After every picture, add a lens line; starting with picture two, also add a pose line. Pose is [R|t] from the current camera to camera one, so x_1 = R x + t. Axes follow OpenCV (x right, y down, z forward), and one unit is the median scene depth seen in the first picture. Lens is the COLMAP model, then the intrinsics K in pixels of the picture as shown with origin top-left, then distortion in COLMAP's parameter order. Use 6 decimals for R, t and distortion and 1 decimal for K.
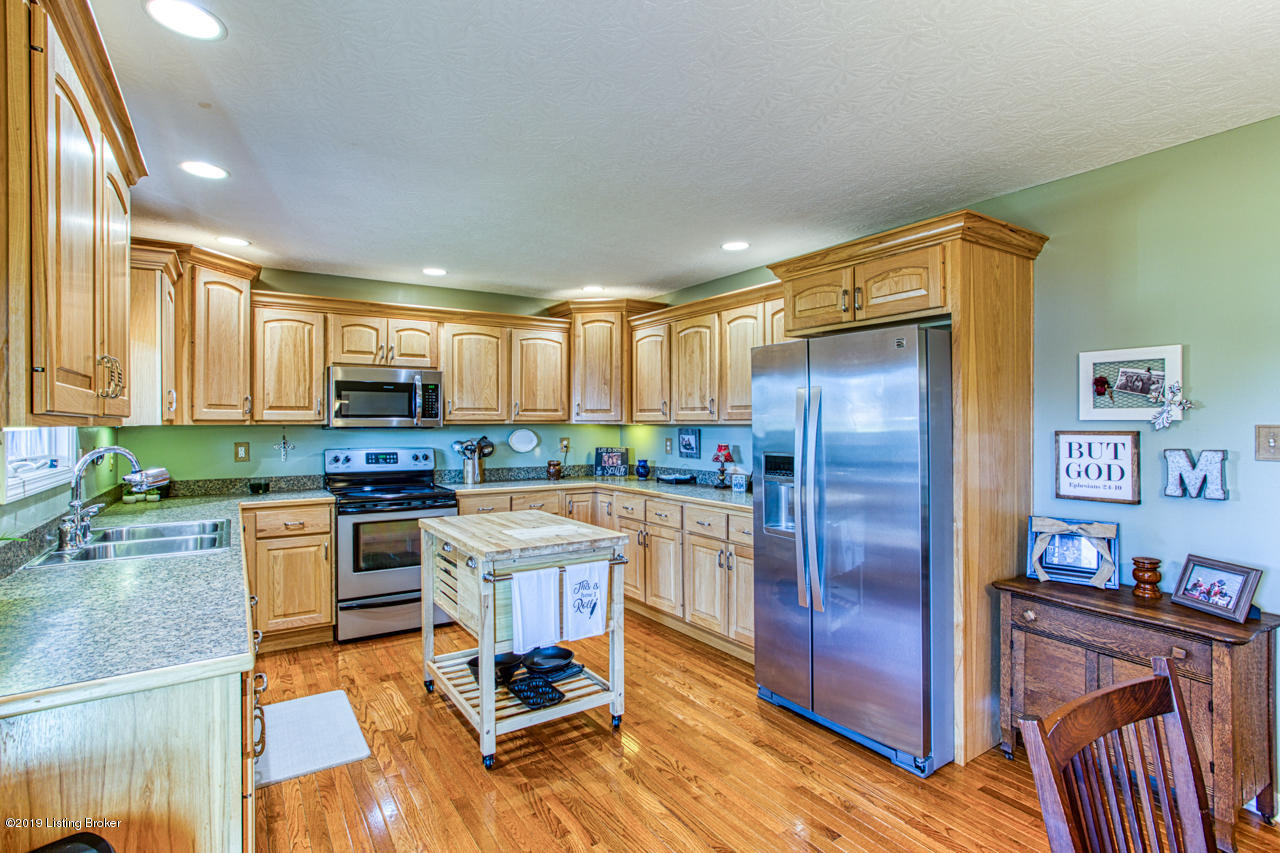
lens RADIAL K [[616.9, 0, 633.9], [0, 616.9, 426.1], [0, 0, 1]] dist [-0.031740, 0.013629]
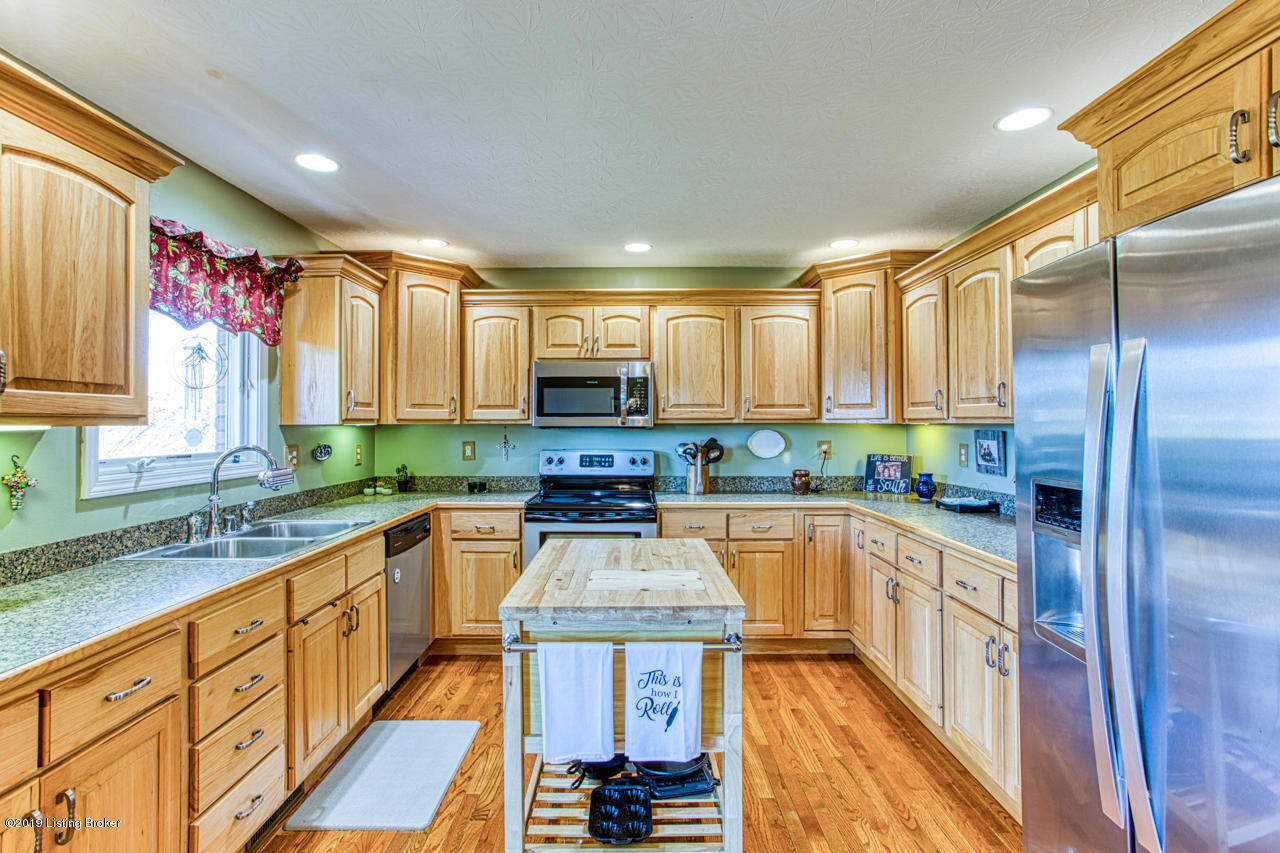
lens RADIAL K [[616.9, 0, 636.1], [0, 616.9, 419.8], [0, 0, 1]] dist [-0.031740, 0.013629]
pose [[0.839649, -0.003573, -0.543117, 0.151144], [-0.001996, 0.999951, -0.009663, 0.000034], [0.543125, 0.009198, 0.839601, 0.281494]]
